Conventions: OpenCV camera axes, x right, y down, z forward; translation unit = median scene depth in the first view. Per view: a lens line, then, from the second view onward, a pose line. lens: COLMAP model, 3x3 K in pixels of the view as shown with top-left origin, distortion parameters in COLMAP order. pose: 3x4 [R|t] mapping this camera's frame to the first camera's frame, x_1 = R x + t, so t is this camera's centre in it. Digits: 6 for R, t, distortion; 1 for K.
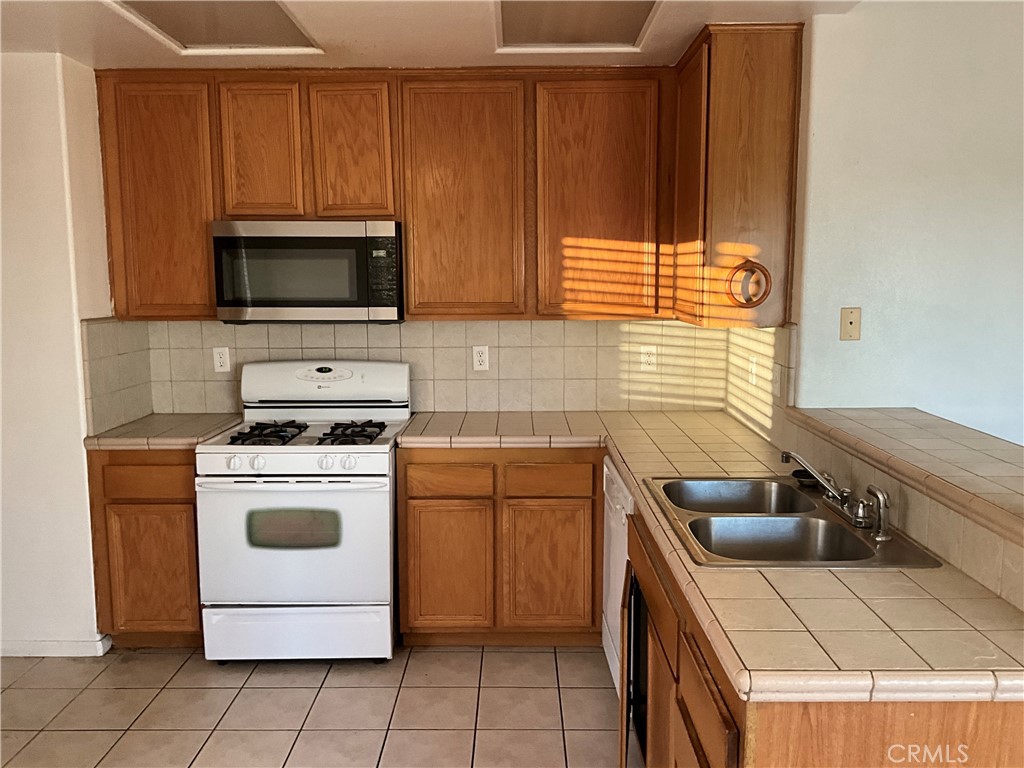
lens RADIAL K [[839.1, 0, 509.8], [0, 839.1, 381.8], [0, 0, 1]] dist [0.107318, -0.201017]
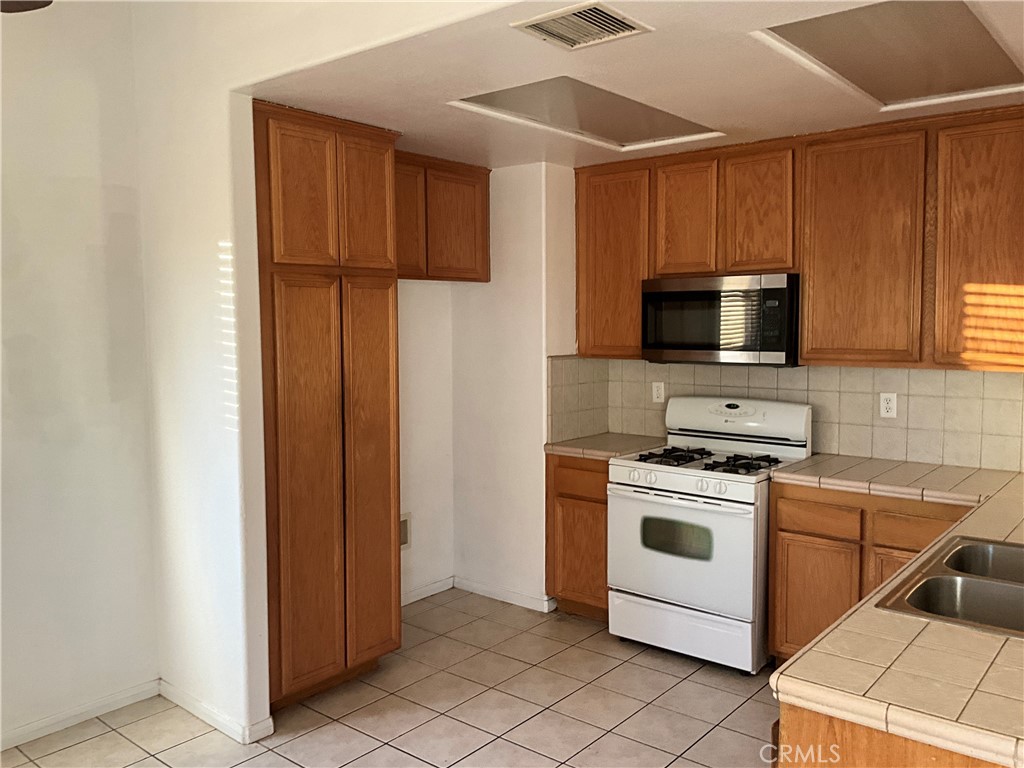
lens RADIAL K [[843.2, 0, 510.3], [0, 843.2, 378.6], [0, 0, 1]] dist [0.100880, -0.186262]
pose [[0.773597, 0.046019, -0.632004, 0.284308], [-0.075977, 0.996901, -0.020410, -0.005615], [0.629106, 0.063807, 0.774696, -0.068538]]
